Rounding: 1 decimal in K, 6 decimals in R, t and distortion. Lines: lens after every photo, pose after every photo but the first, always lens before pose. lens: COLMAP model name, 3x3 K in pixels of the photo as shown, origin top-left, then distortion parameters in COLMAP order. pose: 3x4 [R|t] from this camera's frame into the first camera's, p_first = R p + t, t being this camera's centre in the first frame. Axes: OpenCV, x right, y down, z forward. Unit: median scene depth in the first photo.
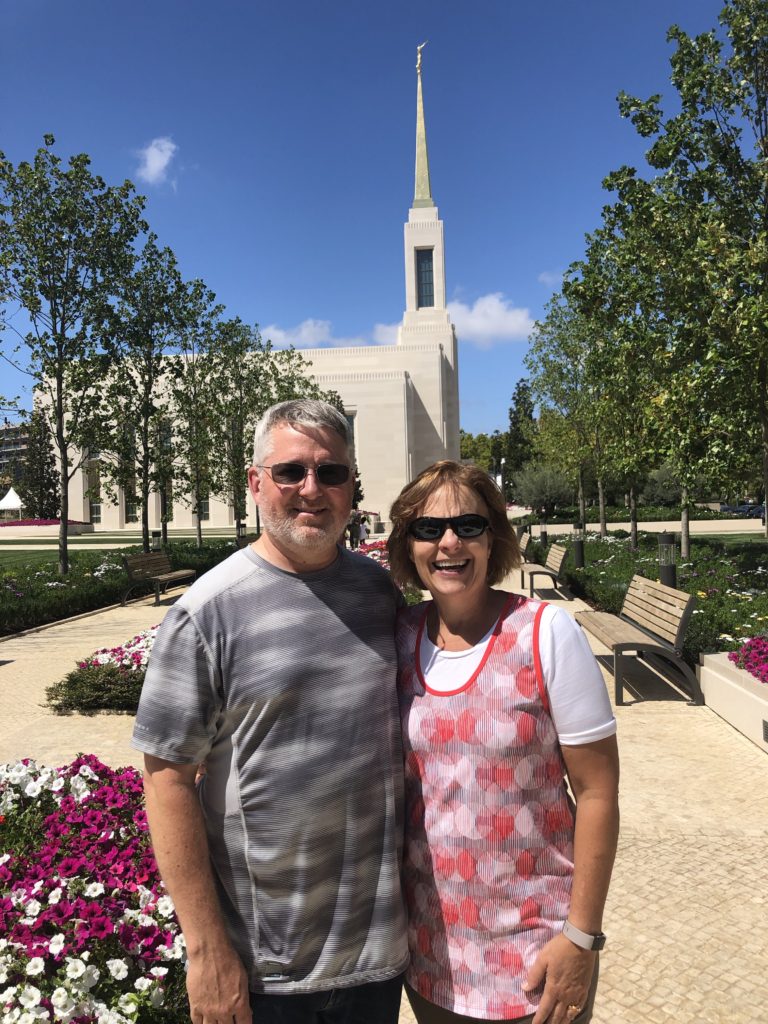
lens RADIAL K [[838.1, 0, 384.0], [0, 838.1, 512.0], [0, 0, 1]] dist [0.045238, -0.009919]
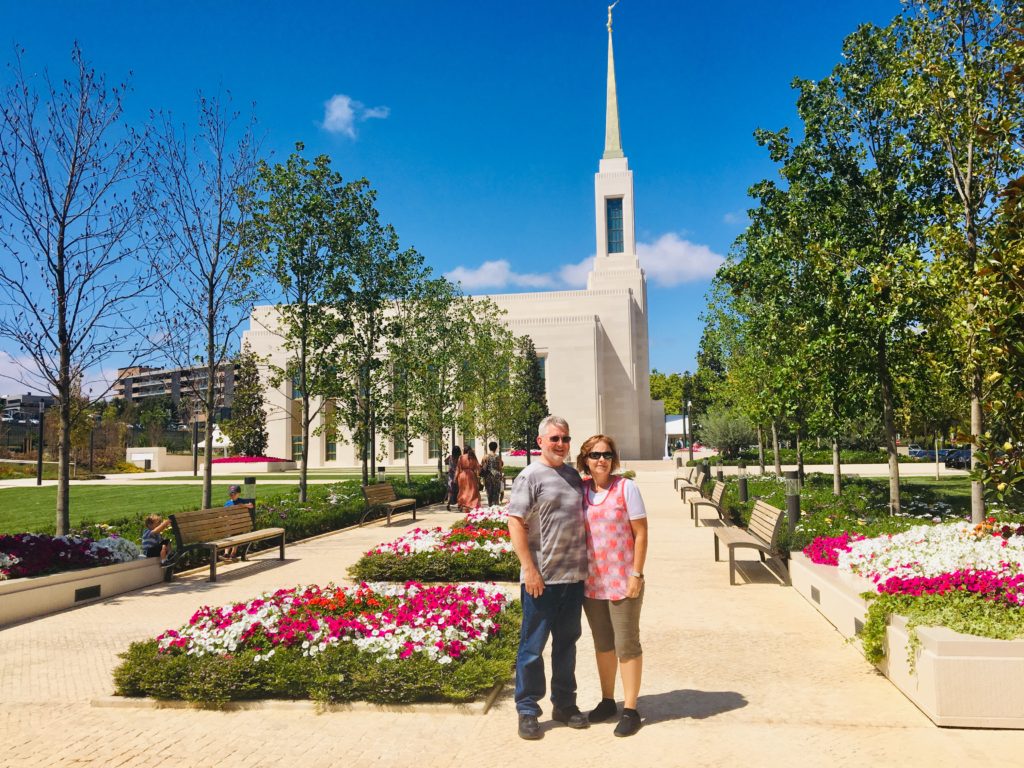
lens RADIAL K [[862.7, 0, 512.0], [0, 862.7, 384.0], [0, 0, 1]] dist [0.085639, -0.111696]
pose [[0.997349, 0.001811, -0.072746, 0.001241], [-0.007501, 0.996923, -0.078029, 0.000169], [0.072381, 0.078368, 0.994293, -0.123327]]
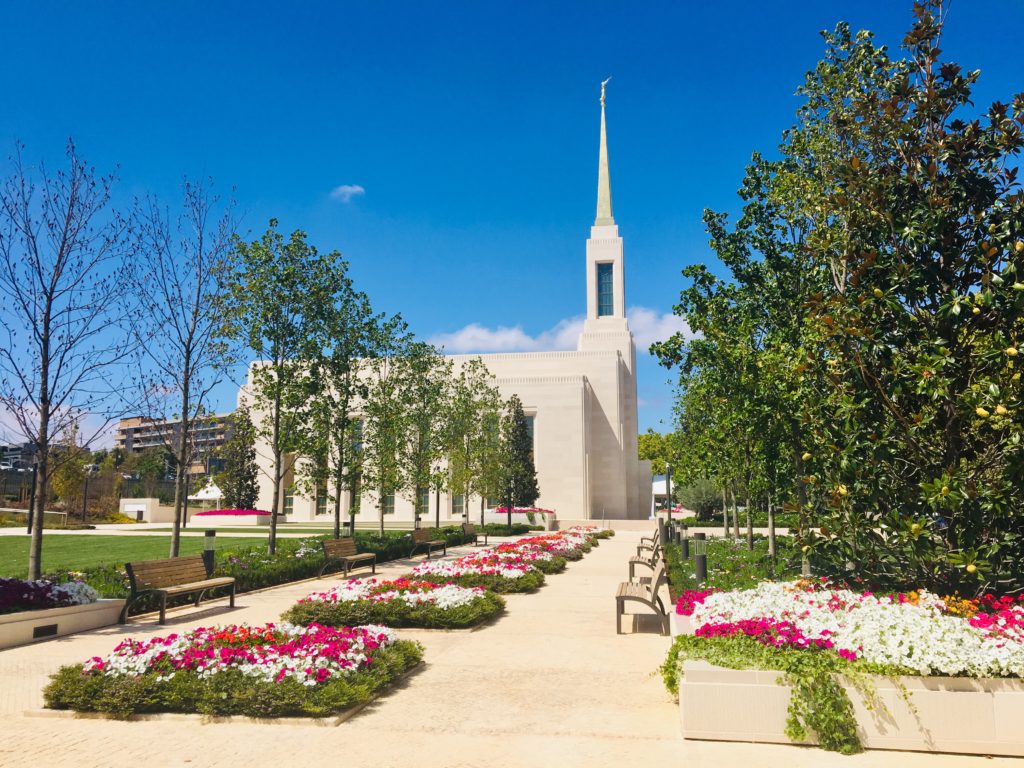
lens RADIAL K [[862.7, 0, 512.0], [0, 862.7, 384.0], [0, 0, 1]] dist [0.085639, -0.111696]
pose [[0.996896, 0.015250, -0.077240, 0.042694], [-0.026156, 0.989490, -0.142216, -0.001985], [0.074260, 0.143795, 0.986817, -0.168746]]
